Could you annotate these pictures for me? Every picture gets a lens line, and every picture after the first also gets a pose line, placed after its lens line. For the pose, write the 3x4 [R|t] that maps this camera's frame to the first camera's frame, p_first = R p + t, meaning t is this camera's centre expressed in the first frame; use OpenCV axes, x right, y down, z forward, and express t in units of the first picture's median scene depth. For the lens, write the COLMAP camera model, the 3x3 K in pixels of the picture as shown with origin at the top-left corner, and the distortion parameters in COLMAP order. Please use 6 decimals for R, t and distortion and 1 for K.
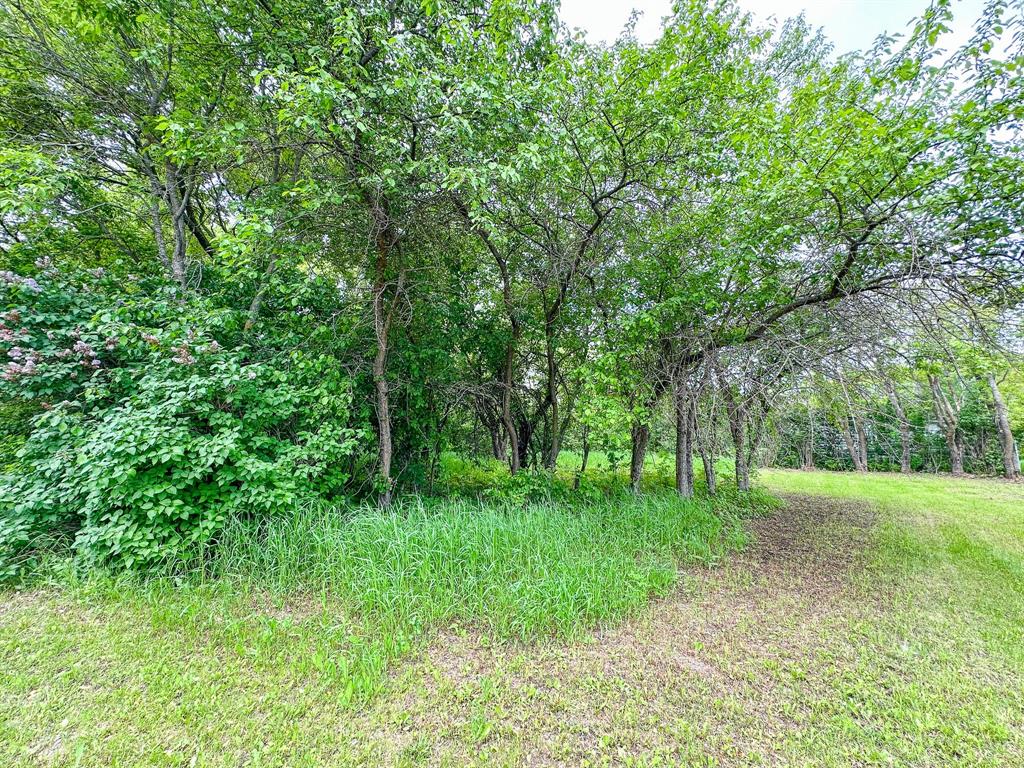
lens RADIAL K [[408.8, 0, 512.0], [0, 408.8, 384.0], [0, 0, 1]] dist [-0.002793, 0.000299]
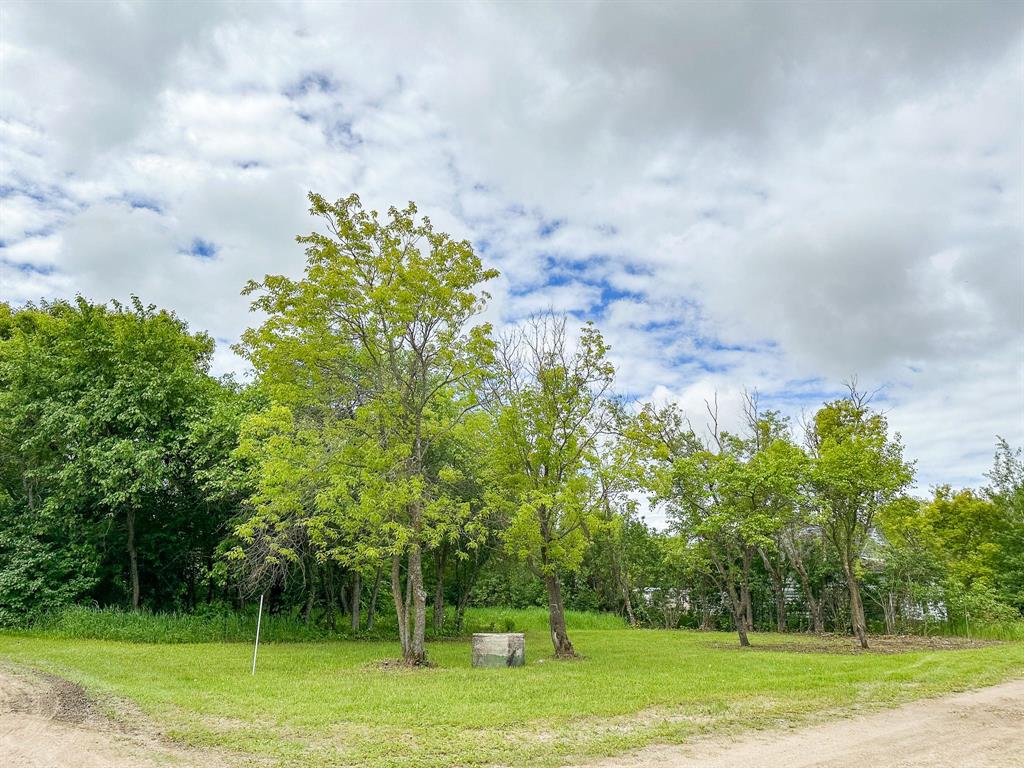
lens RADIAL K [[716.0, 0, 512.0], [0, 716.0, 384.0], [0, 0, 1]] dist [0.078566, -0.097611]
pose [[0.995393, -0.035823, -0.088940, 1.886146], [0.020448, 0.985556, -0.168109, -0.184063], [0.093678, 0.165516, 0.981748, -2.380771]]
